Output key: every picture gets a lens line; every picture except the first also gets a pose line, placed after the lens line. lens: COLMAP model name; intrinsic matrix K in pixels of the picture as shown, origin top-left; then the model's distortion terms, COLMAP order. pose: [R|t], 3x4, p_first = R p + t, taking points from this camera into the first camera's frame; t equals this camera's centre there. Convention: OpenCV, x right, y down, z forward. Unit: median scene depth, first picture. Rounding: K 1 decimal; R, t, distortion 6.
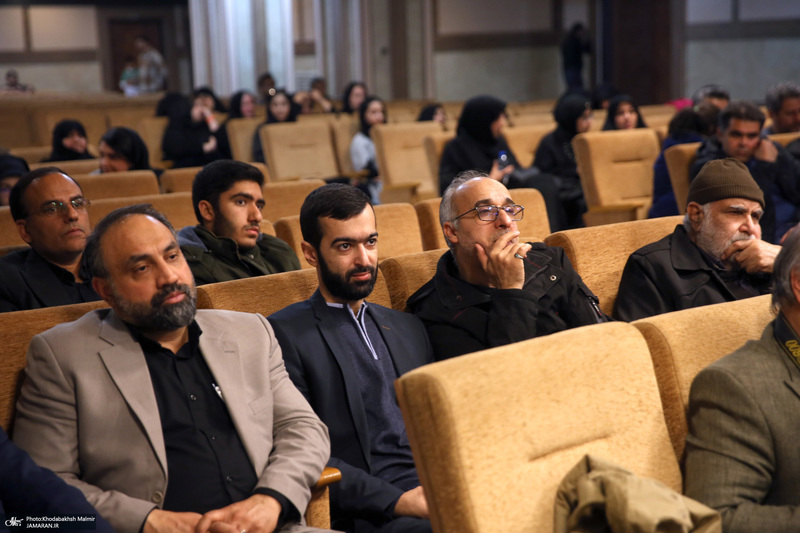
lens RADIAL K [[1561.6, 0, 400.0], [0, 1561.6, 266.5], [0, 0, 1]] dist [0.312099, -0.115996]
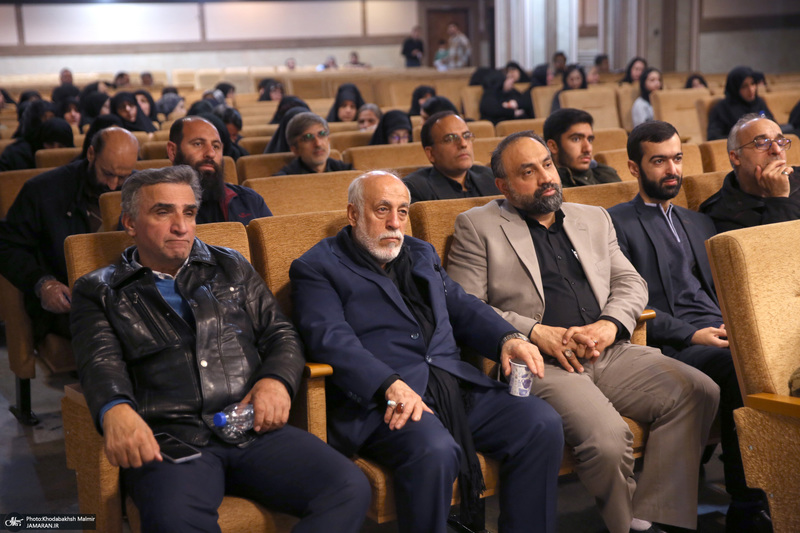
lens RADIAL K [[1279.6, 0, 400.0], [0, 1279.6, 266.5], [0, 0, 1]] dist [0.201348, -0.023231]
pose [[0.980526, 0.039458, -0.192385, -0.037367], [-0.031307, 0.998486, 0.045229, 0.035407], [0.193878, -0.038325, 0.980277, -0.224708]]
